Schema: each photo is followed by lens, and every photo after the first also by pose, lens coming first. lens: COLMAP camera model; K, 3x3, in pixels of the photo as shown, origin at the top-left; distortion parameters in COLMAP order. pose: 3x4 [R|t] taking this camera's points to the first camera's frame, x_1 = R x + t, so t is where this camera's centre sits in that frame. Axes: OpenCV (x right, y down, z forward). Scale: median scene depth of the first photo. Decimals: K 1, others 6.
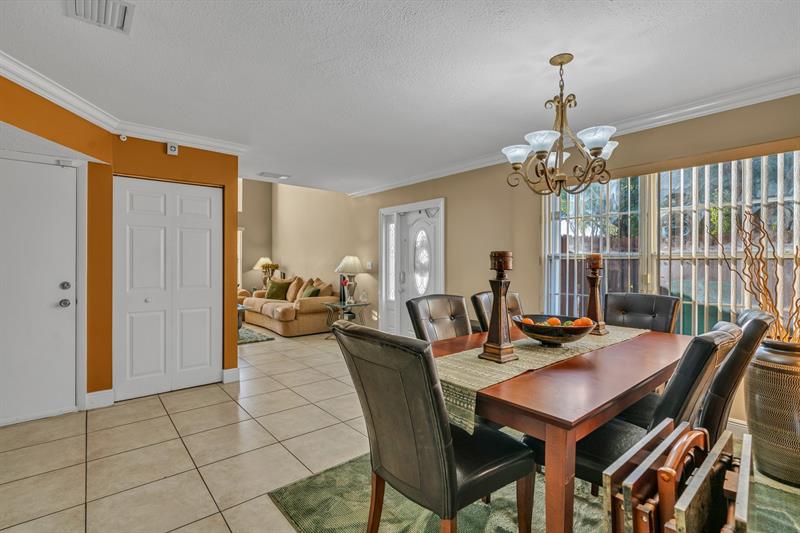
lens RADIAL K [[373.2, 0, 397.4], [0, 373.2, 263.8], [0, 0, 1]] dist [-0.002478, 0.000138]
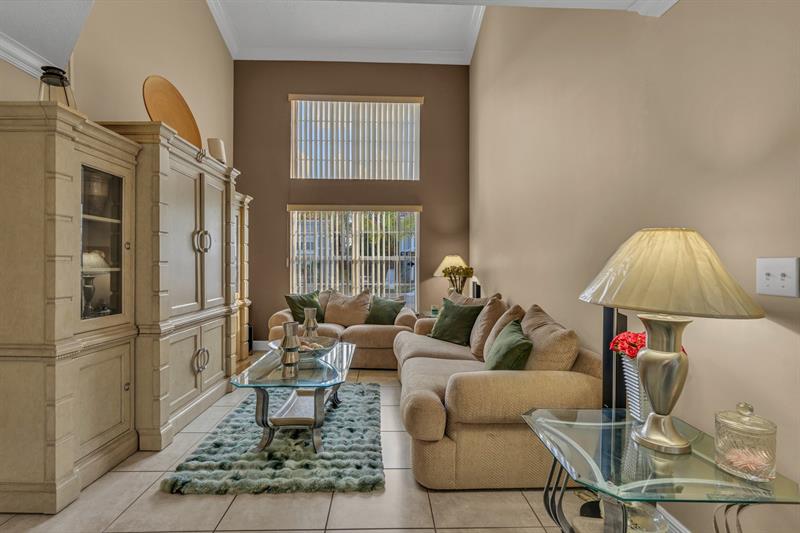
lens RADIAL K [[373.2, 0, 397.4], [0, 373.2, 263.8], [0, 0, 1]] dist [-0.002478, 0.000138]
pose [[0.791664, 0.001977, -0.610953, -0.105604], [-0.008564, 0.999932, -0.007861, 0.000884], [0.610896, 0.011455, 0.791628, 0.683783]]
